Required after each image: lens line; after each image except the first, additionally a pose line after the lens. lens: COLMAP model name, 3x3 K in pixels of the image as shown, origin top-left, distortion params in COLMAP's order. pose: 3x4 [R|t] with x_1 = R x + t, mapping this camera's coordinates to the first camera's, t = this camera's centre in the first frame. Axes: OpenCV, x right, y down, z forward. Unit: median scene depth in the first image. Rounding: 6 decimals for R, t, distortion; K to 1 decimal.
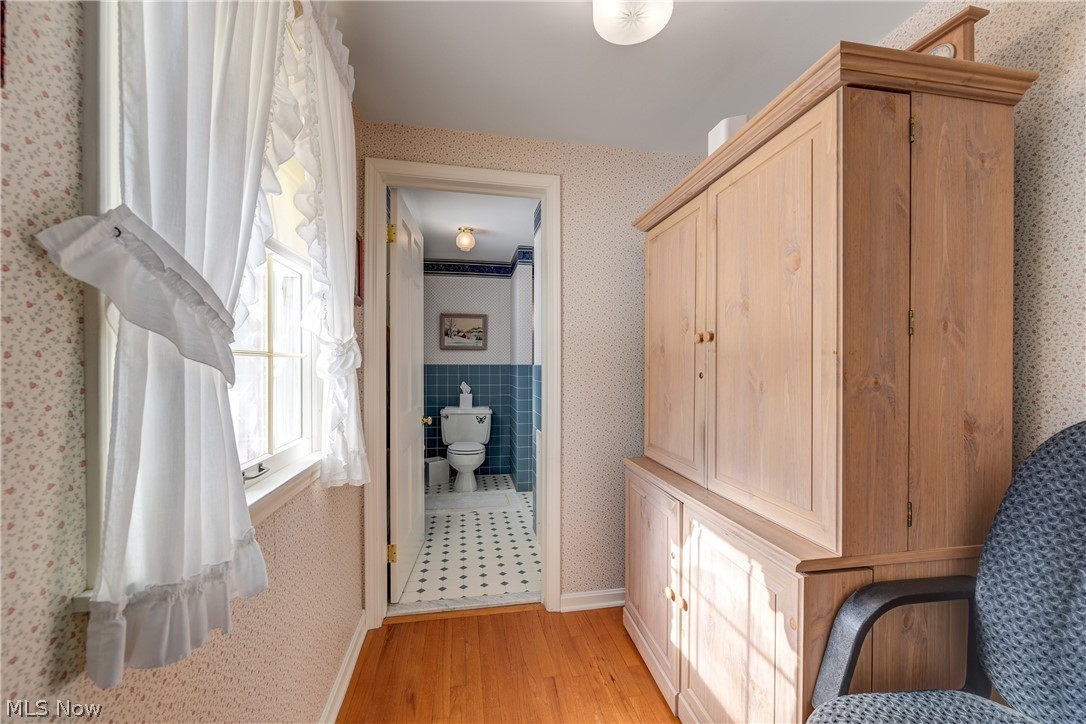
lens RADIAL K [[431.3, 0, 541.2], [0, 431.3, 368.1], [0, 0, 1]] dist [-0.003610, 0.000189]
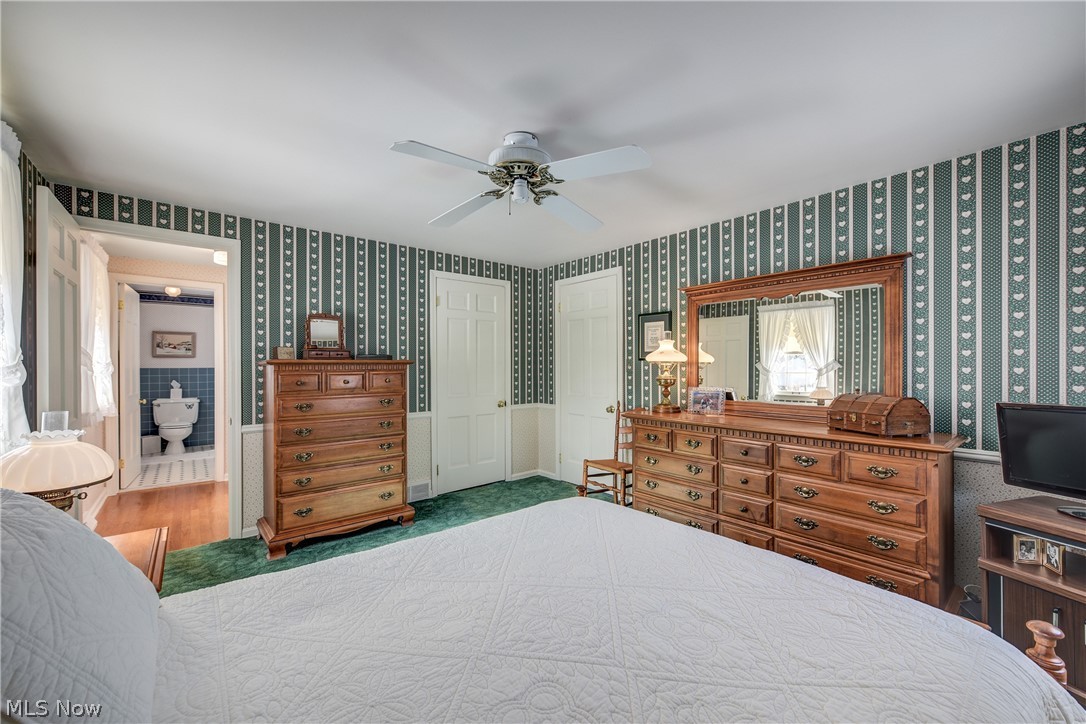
lens RADIAL K [[431.3, 0, 539.6], [0, 431.3, 366.7], [0, 0, 1]] dist [-0.003610, 0.000189]
pose [[0.877035, -0.004902, 0.480402, 0.195177], [0.005291, 0.999986, 0.000543, -0.007523], [-0.480398, 0.002066, 0.877048, -0.818168]]
